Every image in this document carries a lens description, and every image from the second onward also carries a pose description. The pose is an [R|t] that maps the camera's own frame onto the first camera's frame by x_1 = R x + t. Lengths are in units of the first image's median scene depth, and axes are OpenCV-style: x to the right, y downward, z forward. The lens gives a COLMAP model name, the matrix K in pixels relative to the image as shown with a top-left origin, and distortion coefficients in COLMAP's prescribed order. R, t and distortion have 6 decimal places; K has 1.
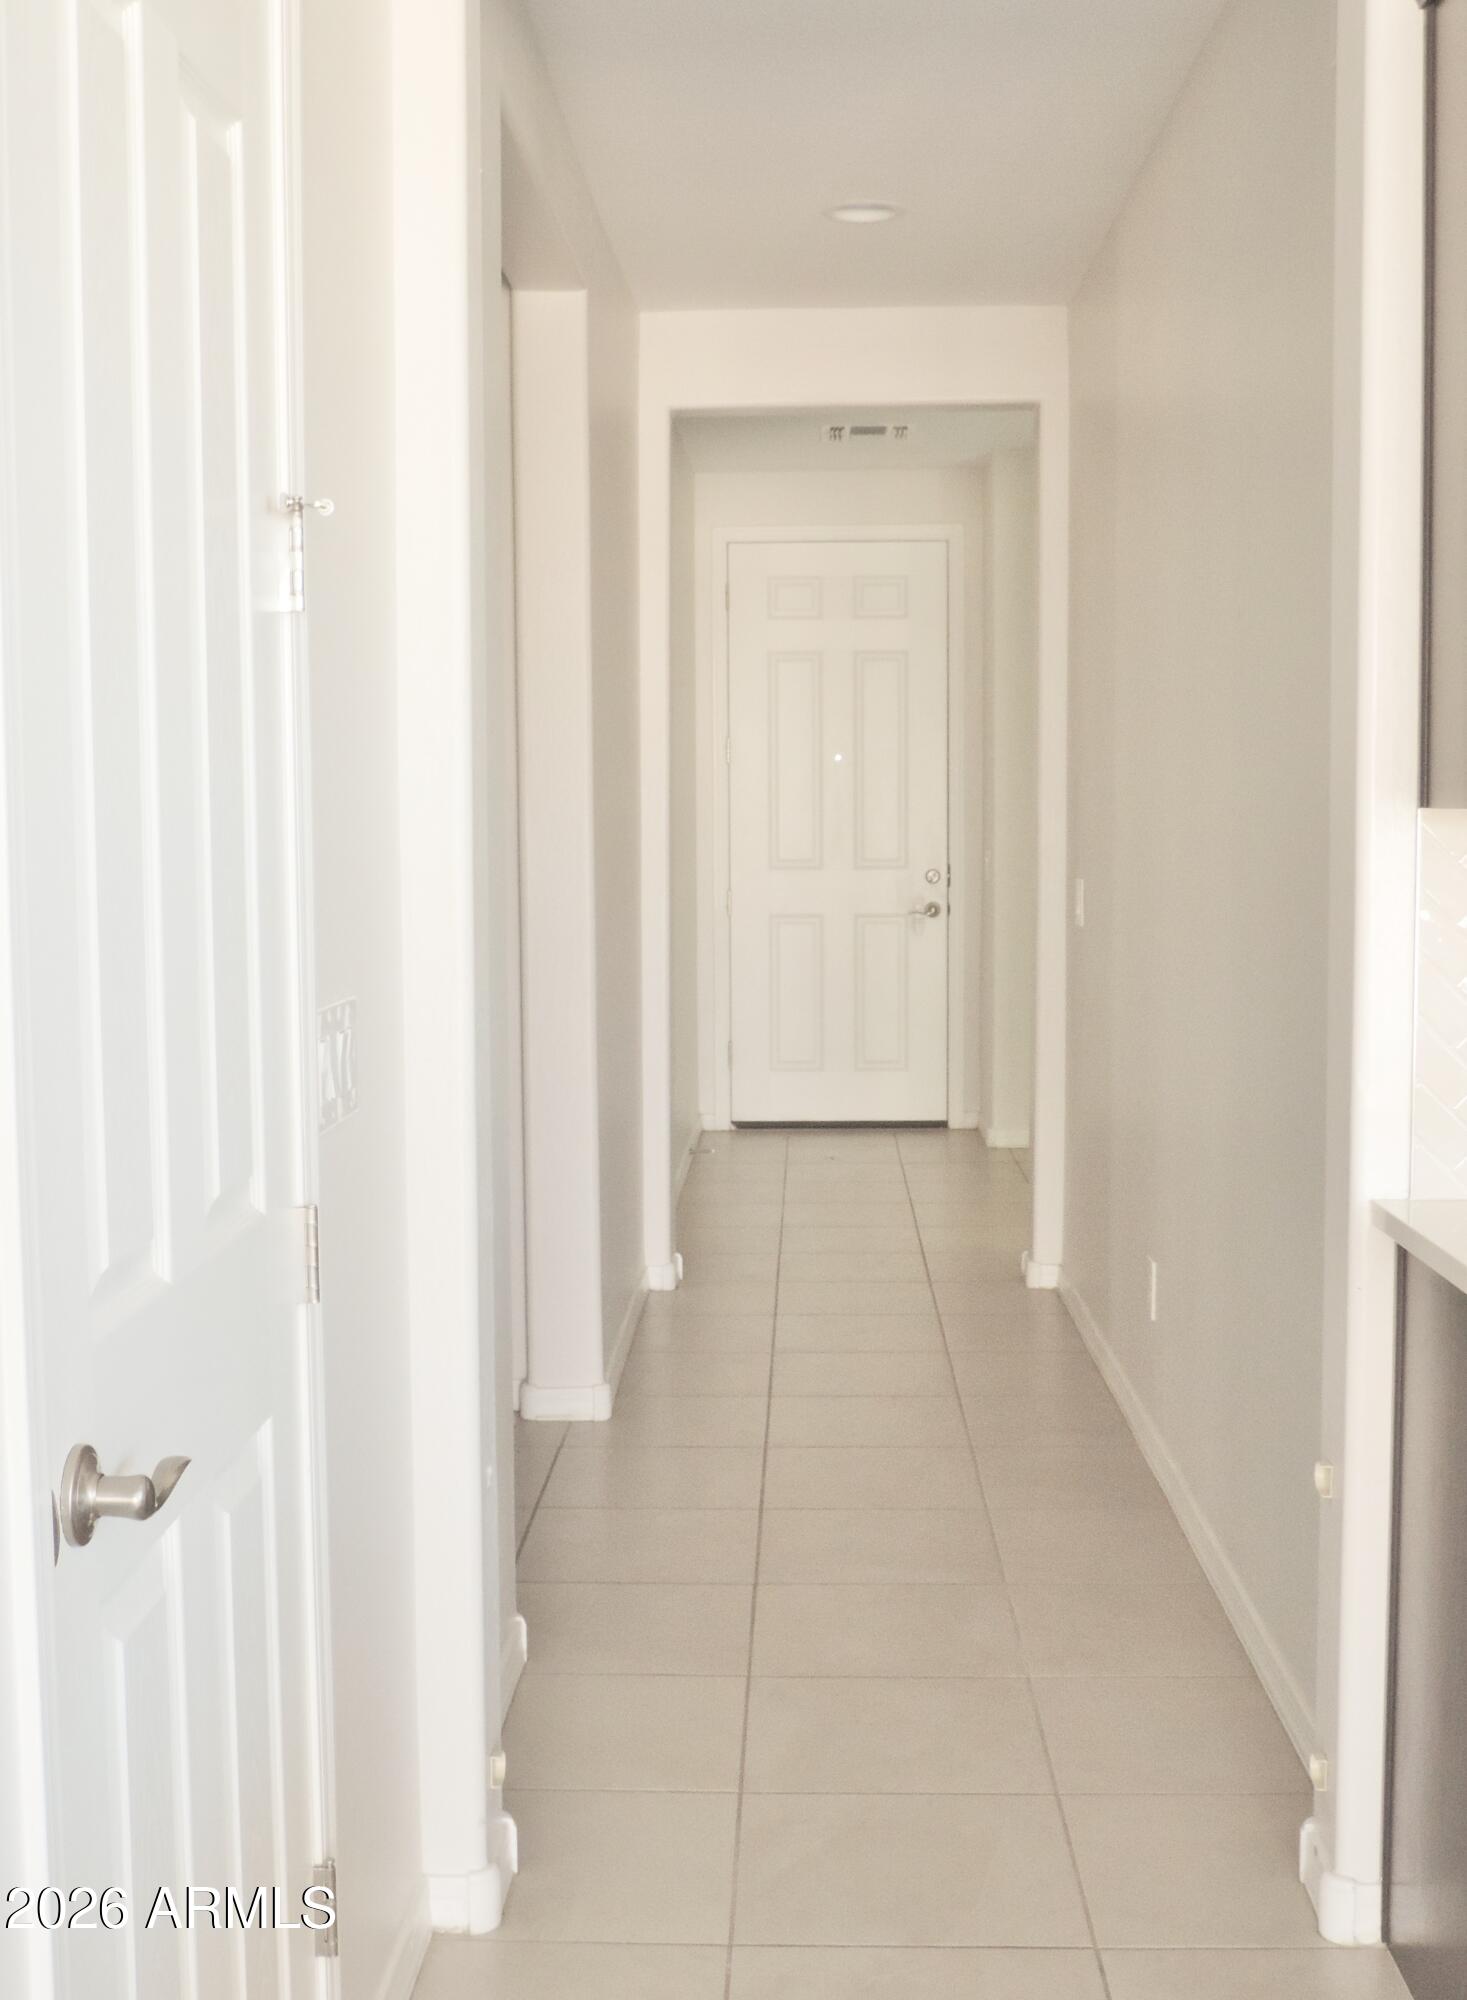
lens RADIAL K [[2312.9, 0, 735.4], [0, 2312.9, 1011.5], [0, 0, 1]] dist [-0.035057, 0.000000]
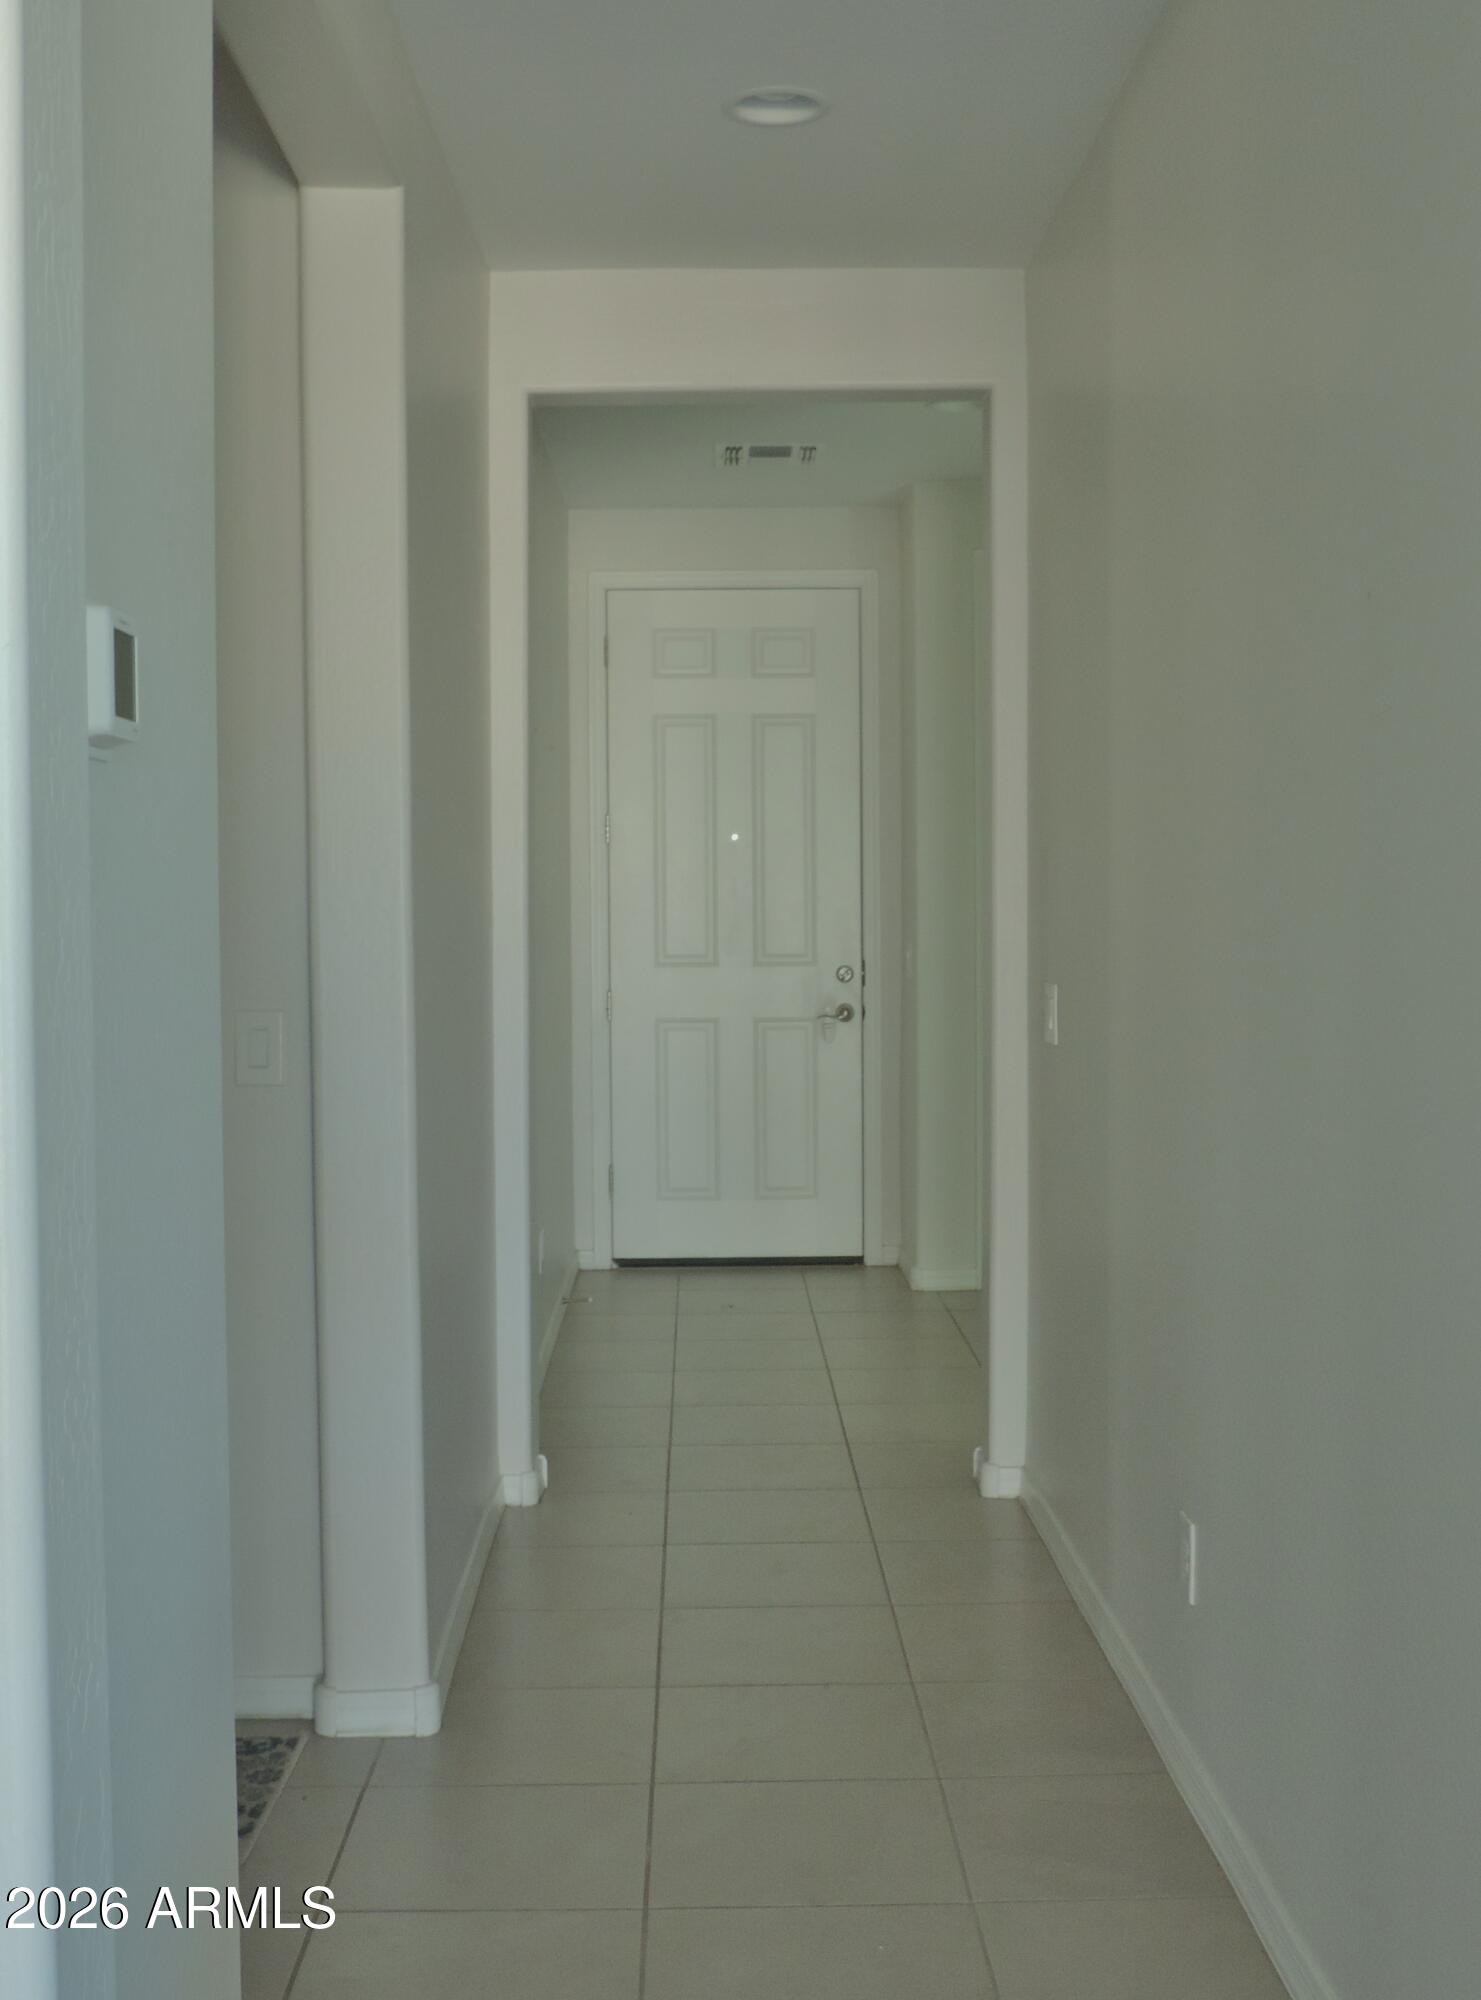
lens RADIAL K [[2312.9, 0, 750.0], [0, 2312.9, 1009.7], [0, 0, 1]] dist [-0.035057, 0.000000]
pose [[0.998497, -0.003451, 0.054697, 0.003329], [0.005578, 0.999232, -0.038786, -0.015389], [-0.054521, 0.039033, 0.997749, 0.182064]]
